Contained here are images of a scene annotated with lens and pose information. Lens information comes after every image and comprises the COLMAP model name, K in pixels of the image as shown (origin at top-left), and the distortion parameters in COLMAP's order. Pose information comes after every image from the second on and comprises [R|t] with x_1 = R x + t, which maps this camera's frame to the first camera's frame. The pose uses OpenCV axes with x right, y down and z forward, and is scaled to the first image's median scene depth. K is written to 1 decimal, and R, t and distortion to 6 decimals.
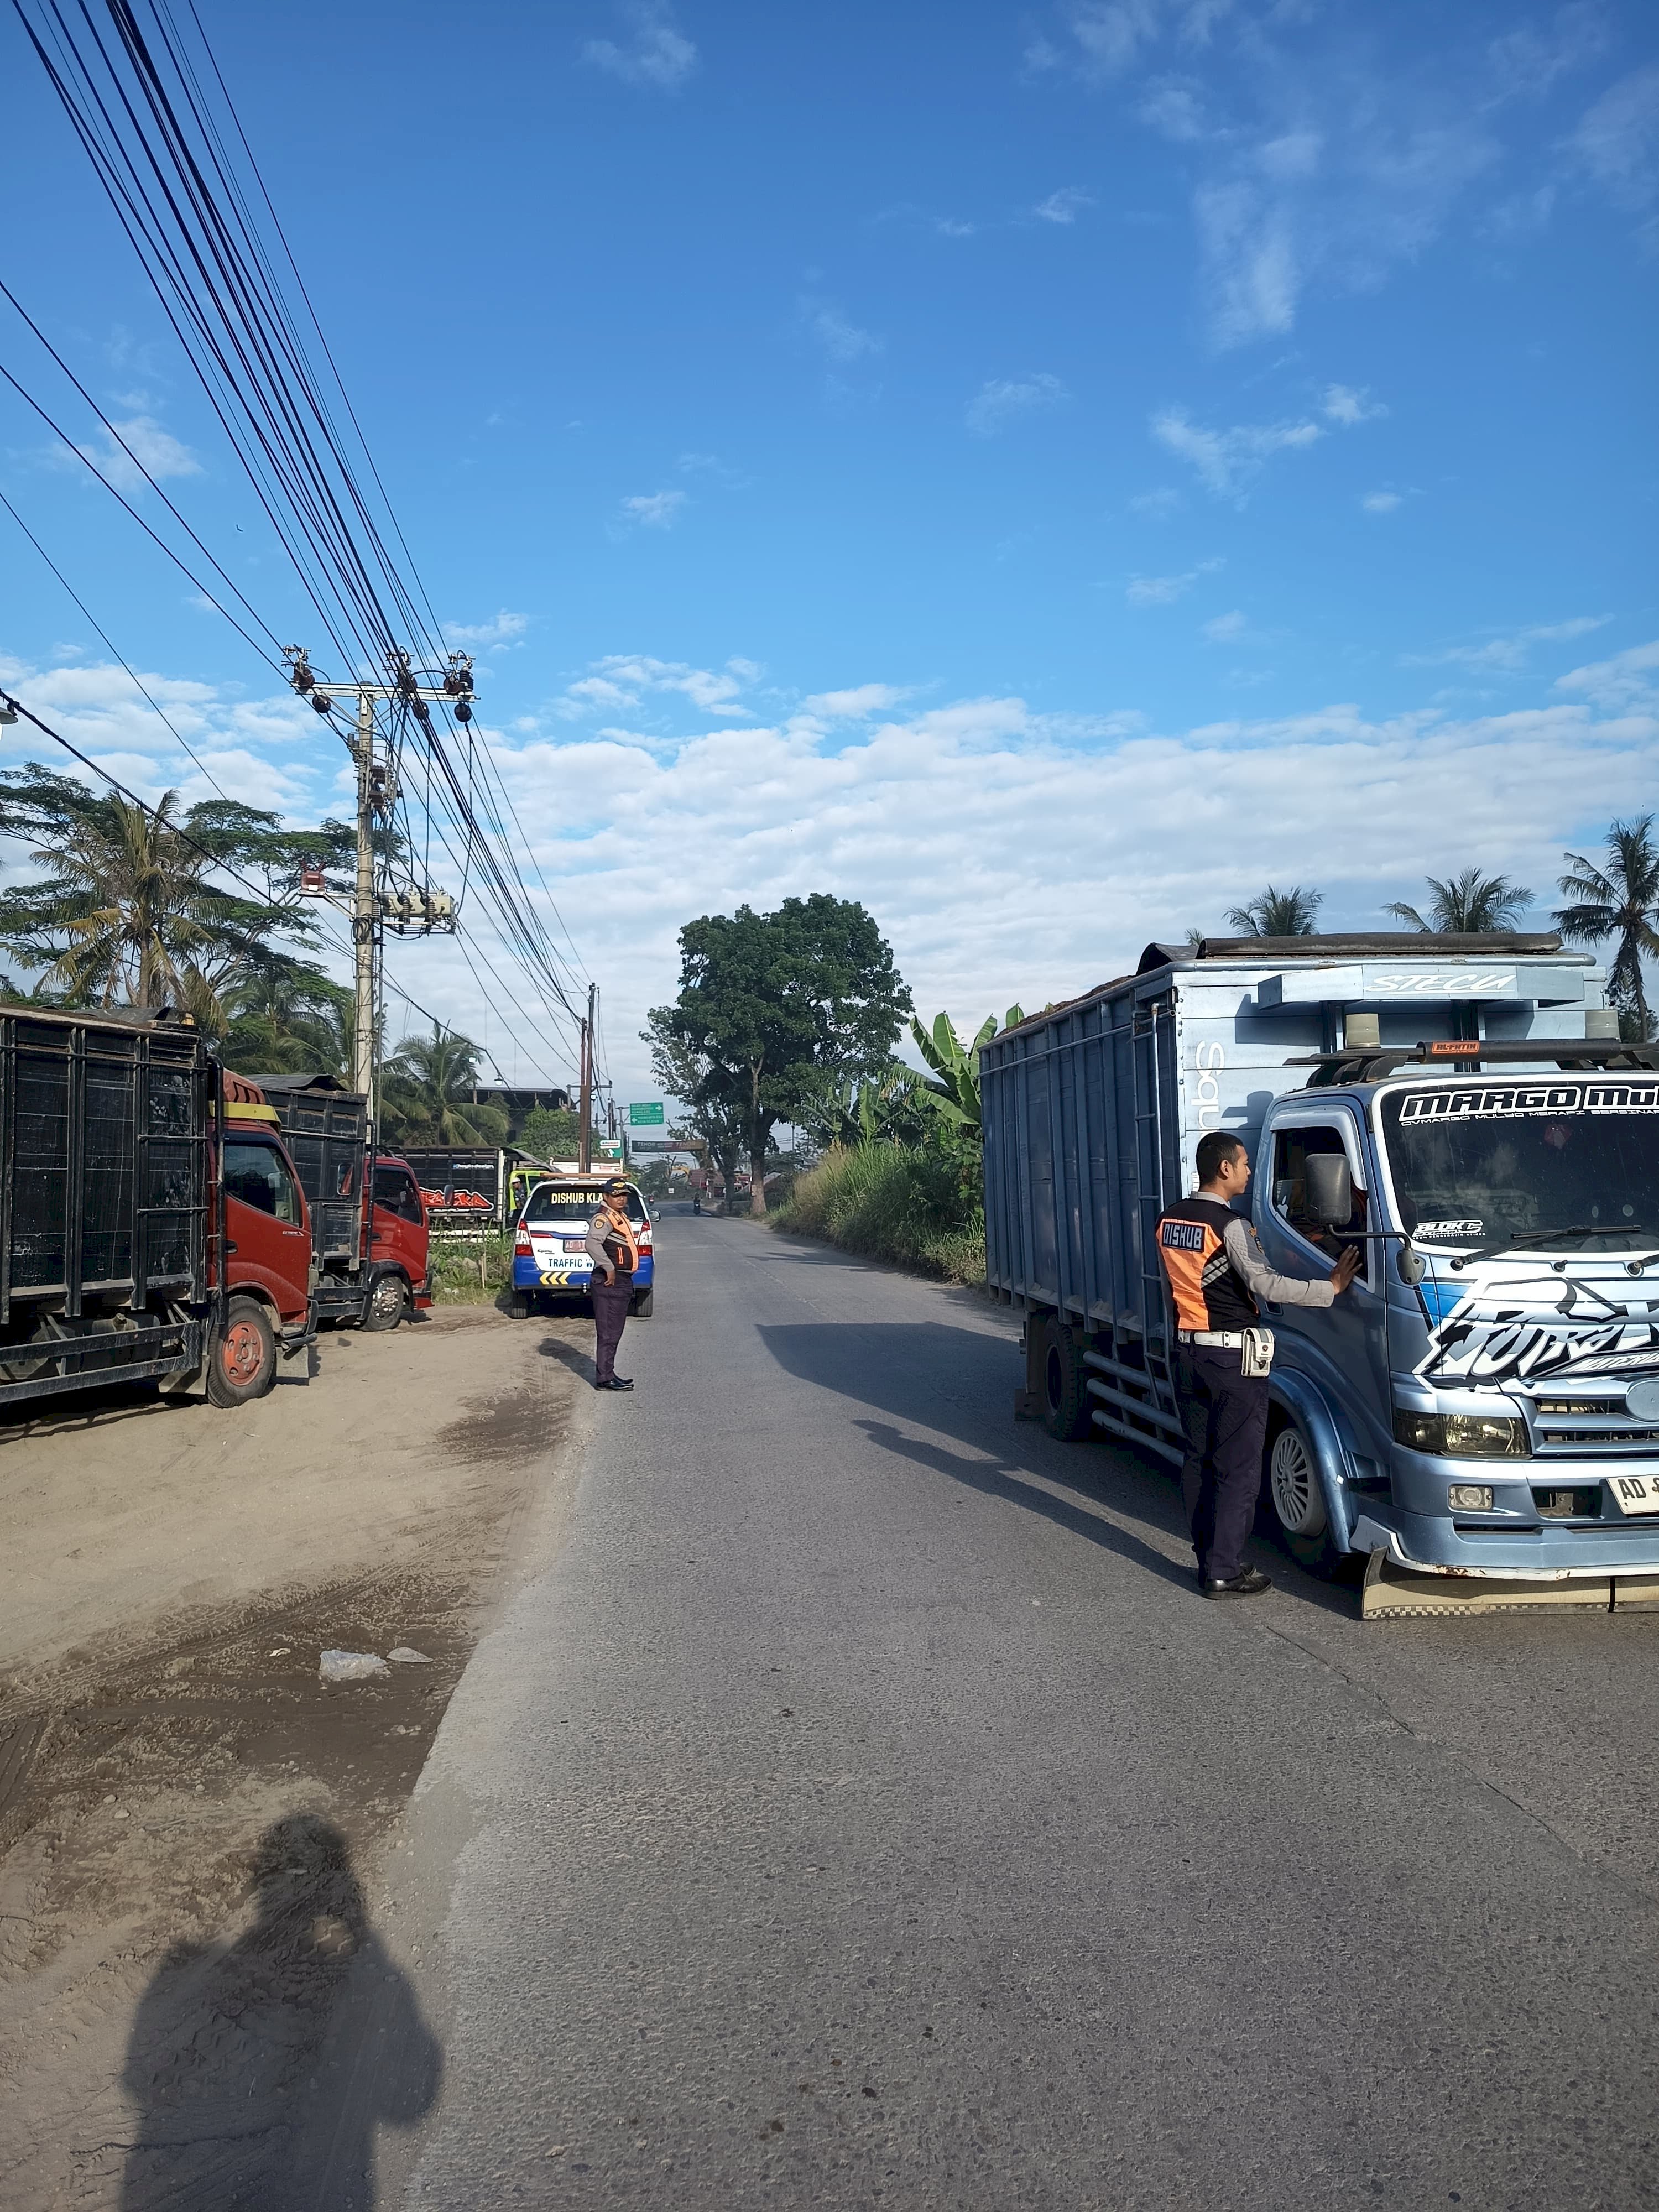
lens RADIAL K [[1527.1, 0, 829.5], [0, 1527.1, 1106.0], [0, 0, 1]] dist [0.051891, -0.001388]
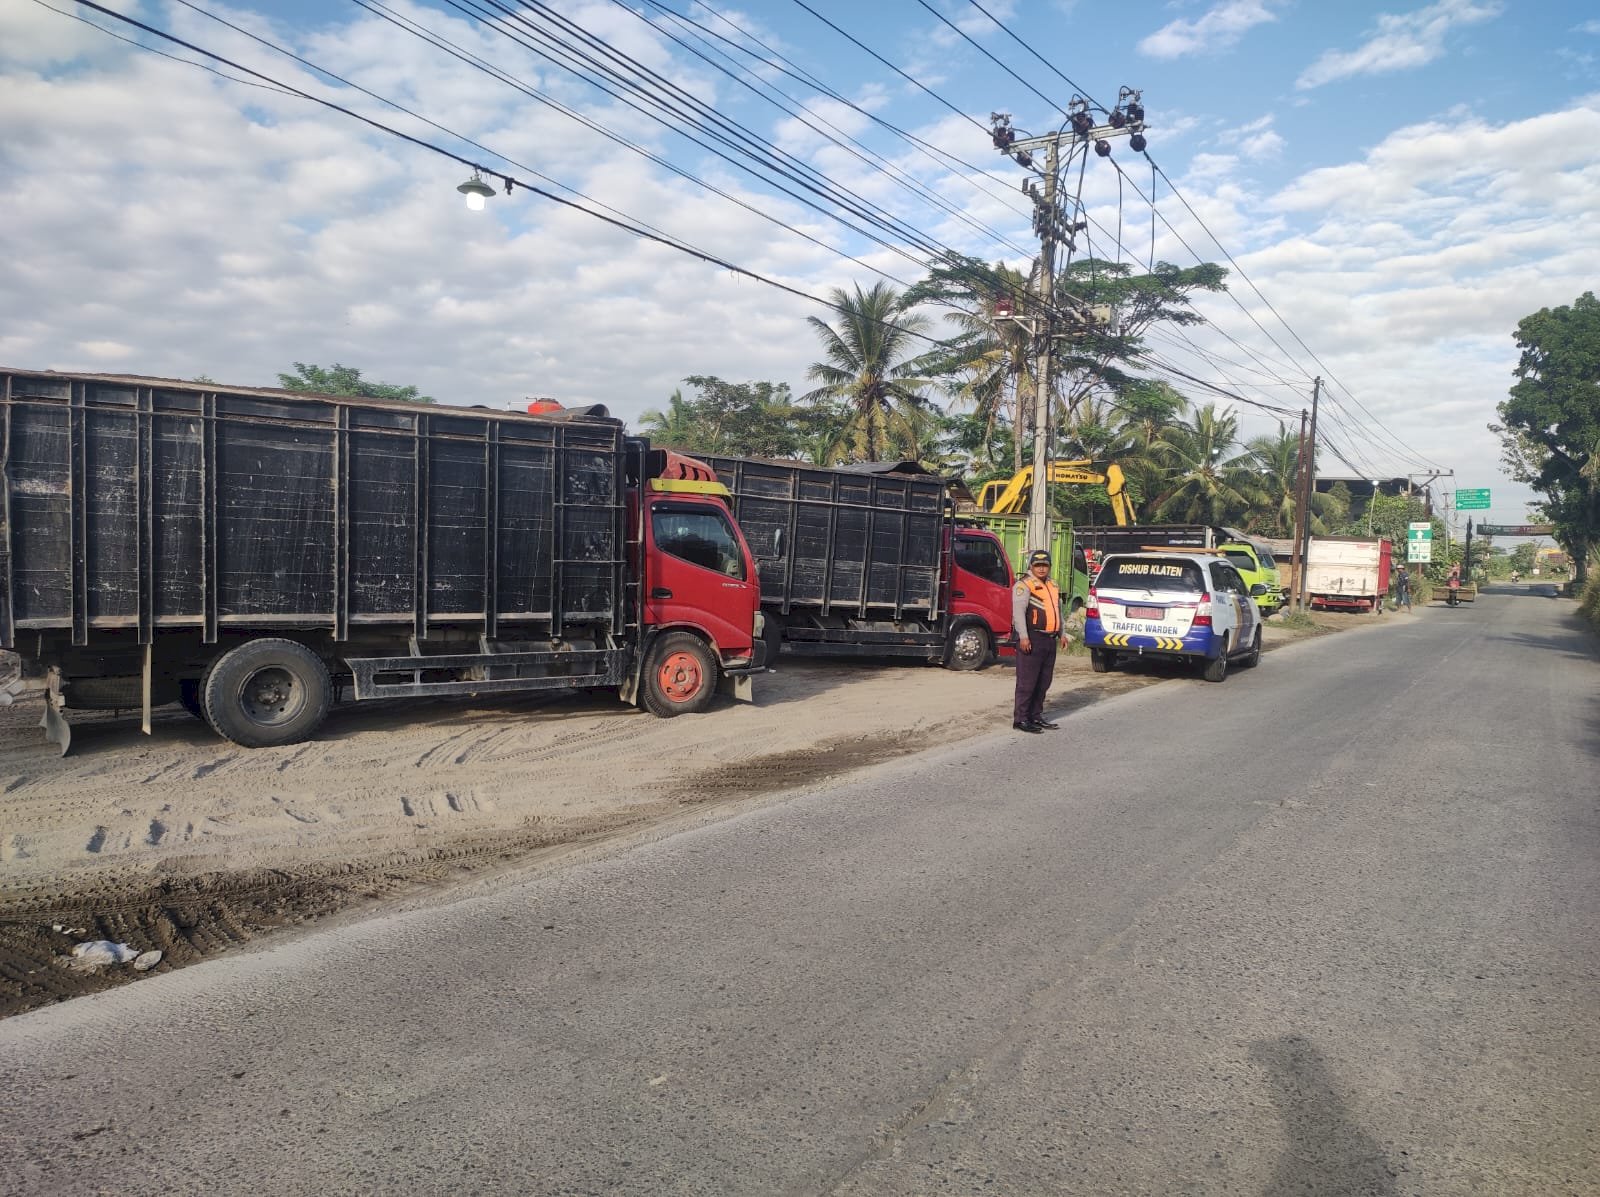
lens RADIAL K [[1165.4, 0, 801.9], [0, 1165.4, 586.8], [0, 0, 1]] dist [0.078126, -0.076319]
pose [[0.778190, 0.045033, -0.626413, 0.042055], [0.003349, 0.997114, 0.075843, 0.001830], [0.628020, -0.061118, 0.775793, 0.044742]]
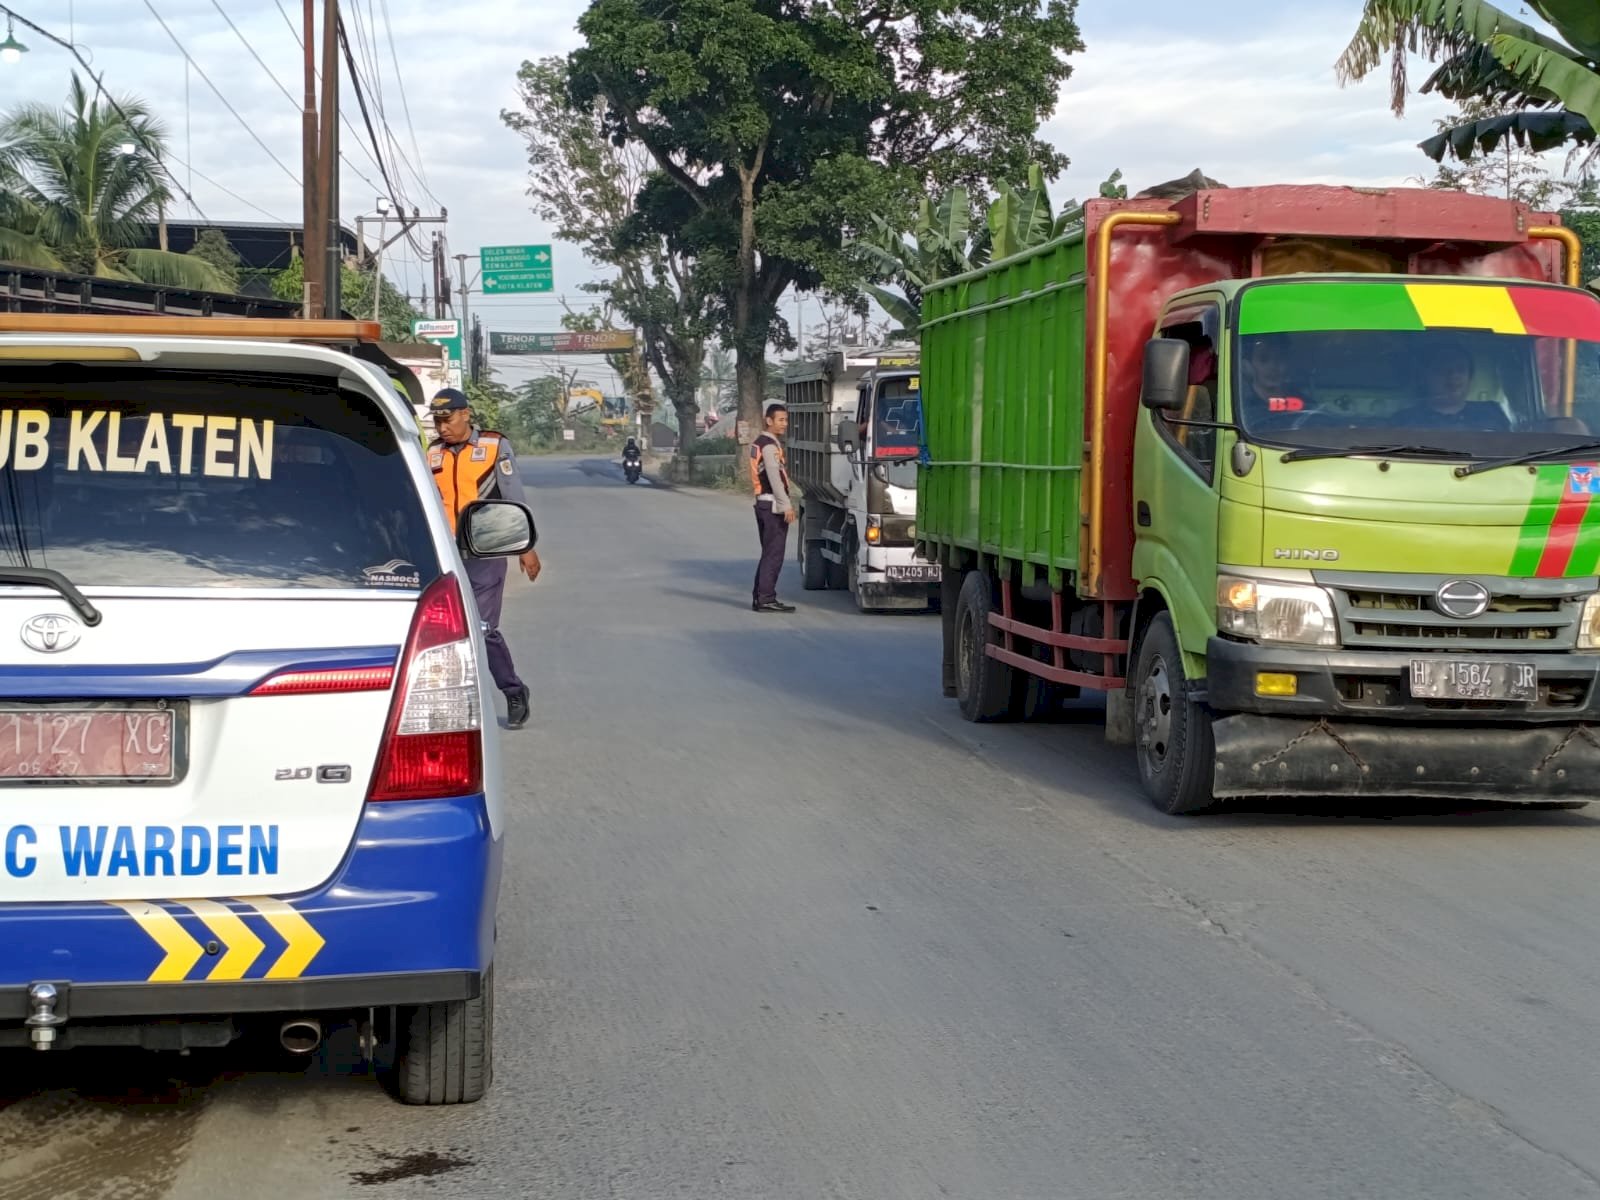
lens RADIAL K [[2684.0, 0, 795.1], [0, 2684.0, 571.0], [0, 0, 1]] dist [0.120001, -0.276782]
pose [[0.999819, 0.002815, -0.018807, -0.018496], [-0.000815, 0.994417, 0.105521, 0.010491], [0.018999, -0.105486, 0.994239, 0.172328]]
